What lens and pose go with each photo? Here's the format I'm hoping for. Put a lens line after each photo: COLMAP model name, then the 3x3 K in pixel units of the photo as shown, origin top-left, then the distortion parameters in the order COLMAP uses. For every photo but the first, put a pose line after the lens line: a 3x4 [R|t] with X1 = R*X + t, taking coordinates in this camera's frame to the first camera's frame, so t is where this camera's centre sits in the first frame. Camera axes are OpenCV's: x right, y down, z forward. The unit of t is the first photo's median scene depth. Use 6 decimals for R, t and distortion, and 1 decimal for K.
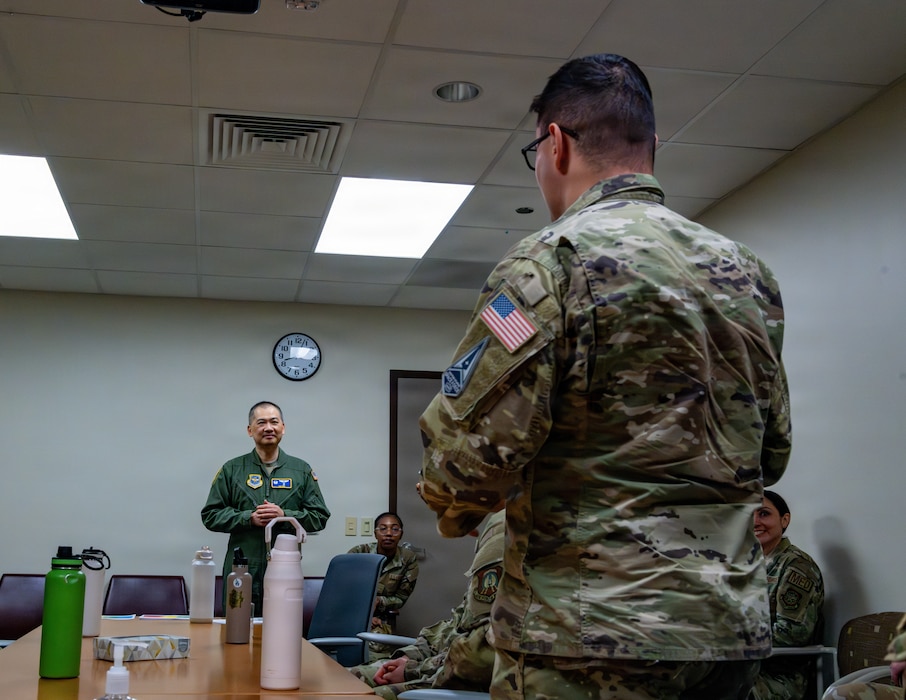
lens RADIAL K [[1099.1, 0, 453.0], [0, 1099.1, 350.0], [0, 0, 1]] dist [-0.016882, -0.018583]
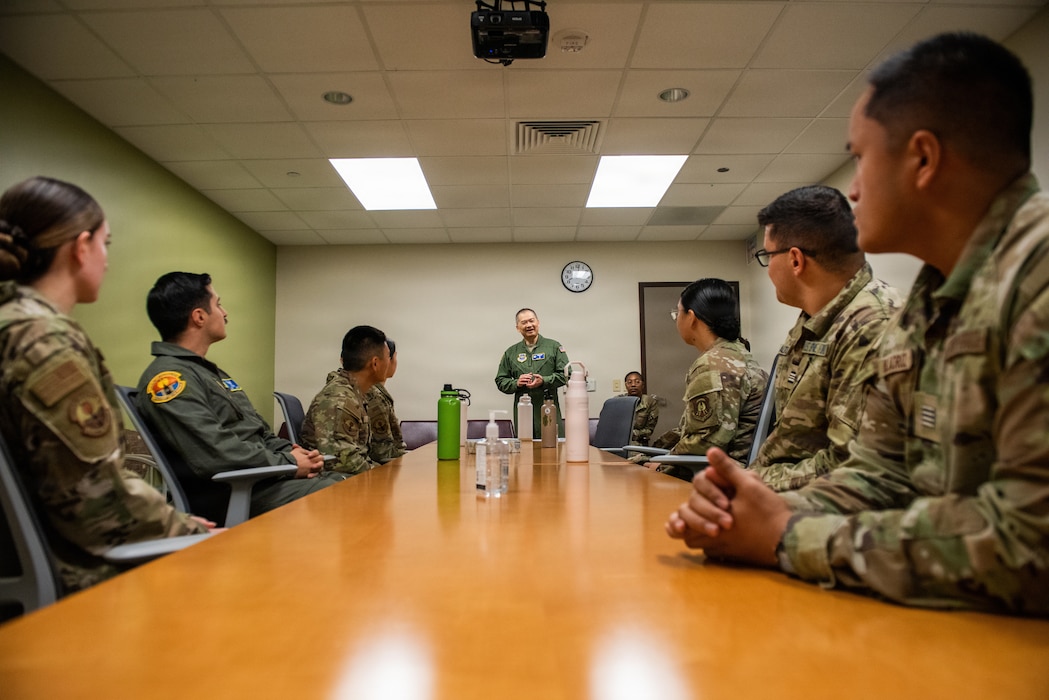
lens RADIAL K [[812.8, 0, 524.5], [0, 812.8, 350.0], [0, 0, 1]] dist [-0.108746, -0.000792]
pose [[0.978810, -0.028249, -0.202812, 0.015408], [0.043148, 0.996654, 0.069418, 0.031609], [0.200173, -0.076698, 0.976754, -0.153963]]
